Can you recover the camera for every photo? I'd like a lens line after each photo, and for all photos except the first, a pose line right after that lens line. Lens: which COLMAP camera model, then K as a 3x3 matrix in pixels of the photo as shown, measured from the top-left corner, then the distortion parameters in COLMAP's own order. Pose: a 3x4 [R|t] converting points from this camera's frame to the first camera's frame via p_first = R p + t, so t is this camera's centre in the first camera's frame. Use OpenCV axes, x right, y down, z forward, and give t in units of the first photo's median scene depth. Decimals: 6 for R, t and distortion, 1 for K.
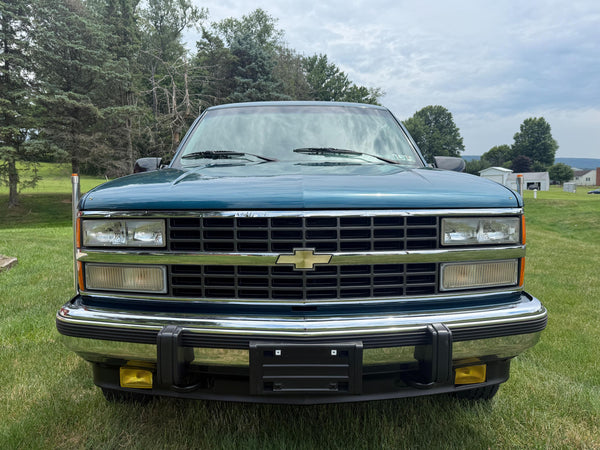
lens RADIAL K [[425.0, 0, 302.5], [0, 425.0, 228.0], [0, 0, 1]] dist [0.040381, -0.050462]
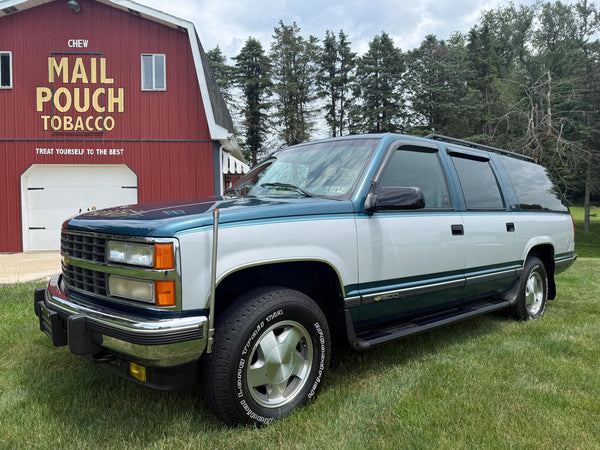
lens RADIAL K [[421.7, 0, 300.2], [0, 421.7, 230.1], [0, 0, 1]] dist [0.067861, -0.090616]
pose [[0.639555, 0.043869, -0.767493, 0.120367], [-0.087729, 0.996013, -0.016173, -0.006070], [0.763724, 0.077675, 0.640853, 0.040535]]
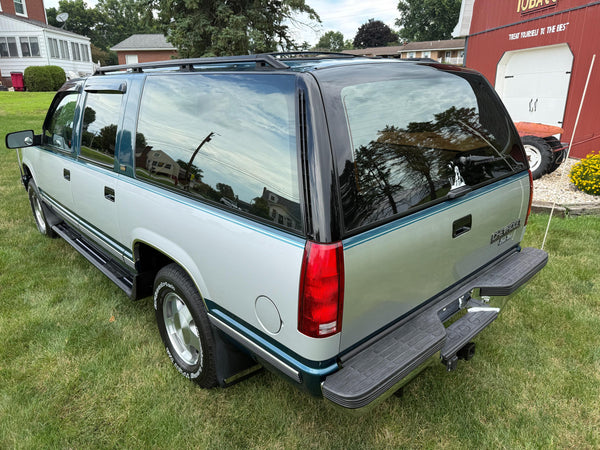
lens RADIAL K [[429.4, 0, 299.8], [0, 429.4, 226.9], [0, 0, 1]] dist [0.004357, -0.007395]
pose [[-0.752749, 0.234002, -0.615315, 0.078051], [-0.036439, 0.918448, 0.393860, -0.061466], [0.657298, 0.318899, -0.682834, 0.350399]]
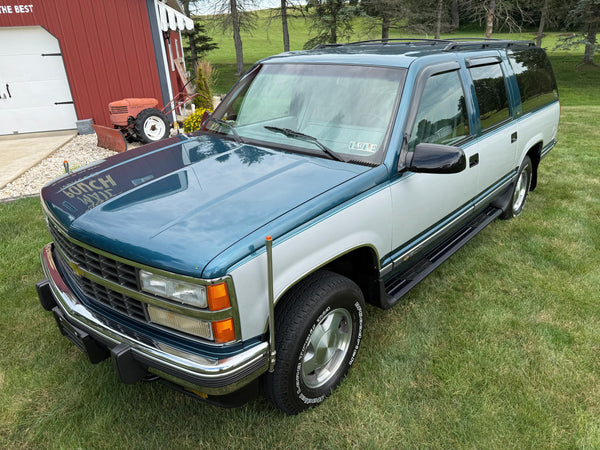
lens RADIAL K [[429.4, 0, 299.8], [0, 429.4, 226.9], [0, 0, 1]] dist [0.004357, -0.007395]
pose [[0.739332, 0.255262, -0.623081, 0.093286], [-0.044111, 0.941730, 0.333465, -0.037914], [0.671895, -0.219057, 0.707511, 0.032653]]
